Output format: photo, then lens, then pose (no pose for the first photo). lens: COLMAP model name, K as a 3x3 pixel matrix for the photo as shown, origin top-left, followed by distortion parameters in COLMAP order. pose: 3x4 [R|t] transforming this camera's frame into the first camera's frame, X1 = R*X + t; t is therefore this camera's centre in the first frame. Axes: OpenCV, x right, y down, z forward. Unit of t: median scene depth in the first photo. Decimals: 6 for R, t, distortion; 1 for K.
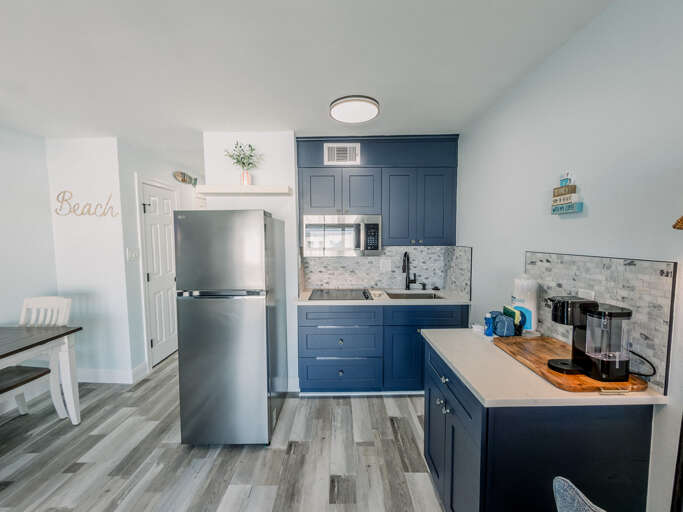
lens RADIAL K [[278.9, 0, 341.5], [0, 278.9, 256.0], [0, 0, 1]] dist [0.000480, 0.000012]
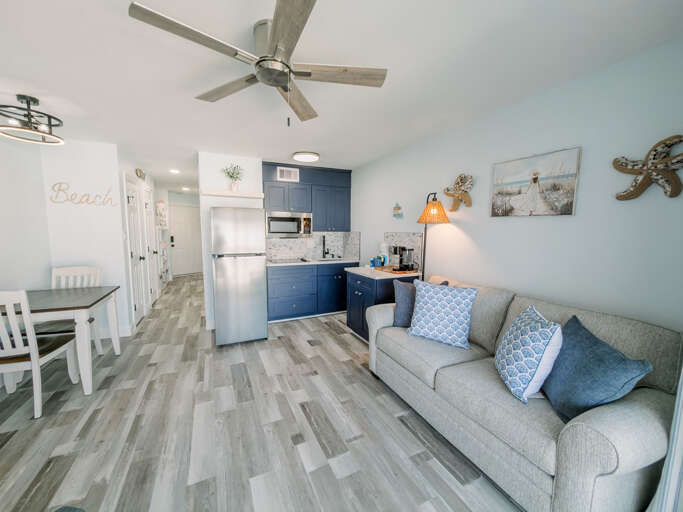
lens RADIAL K [[272.8, 0, 341.5], [0, 272.8, 256.0], [0, 0, 1]] dist [-0.000894, -0.000026]
pose [[0.902510, -0.028680, 0.429713, -0.498451], [0.016799, 0.999365, 0.031419, 0.079321], [-0.430341, -0.021137, 0.902419, -0.695097]]
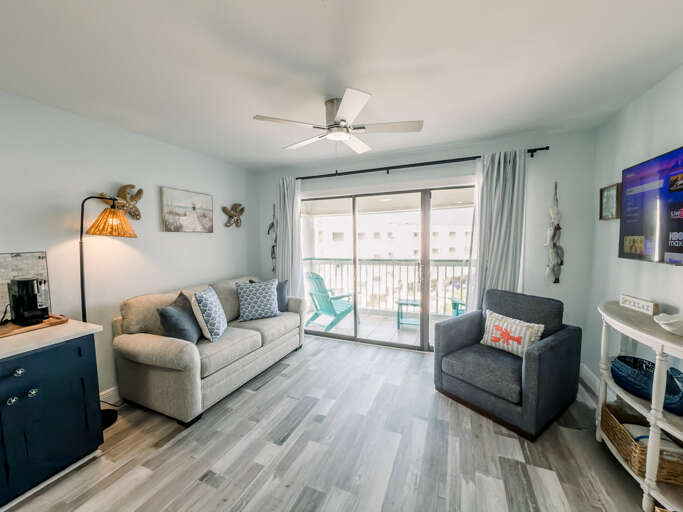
lens RADIAL K [[272.8, 0, 341.5], [0, 272.8, 256.0], [0, 0, 1]] dist [-0.000894, -0.000026]
pose [[-0.920601, -0.010913, 0.390352, -0.728954], [0.045828, 0.989683, 0.135749, -0.053121], [-0.387806, 0.142860, -0.910603, 0.870517]]
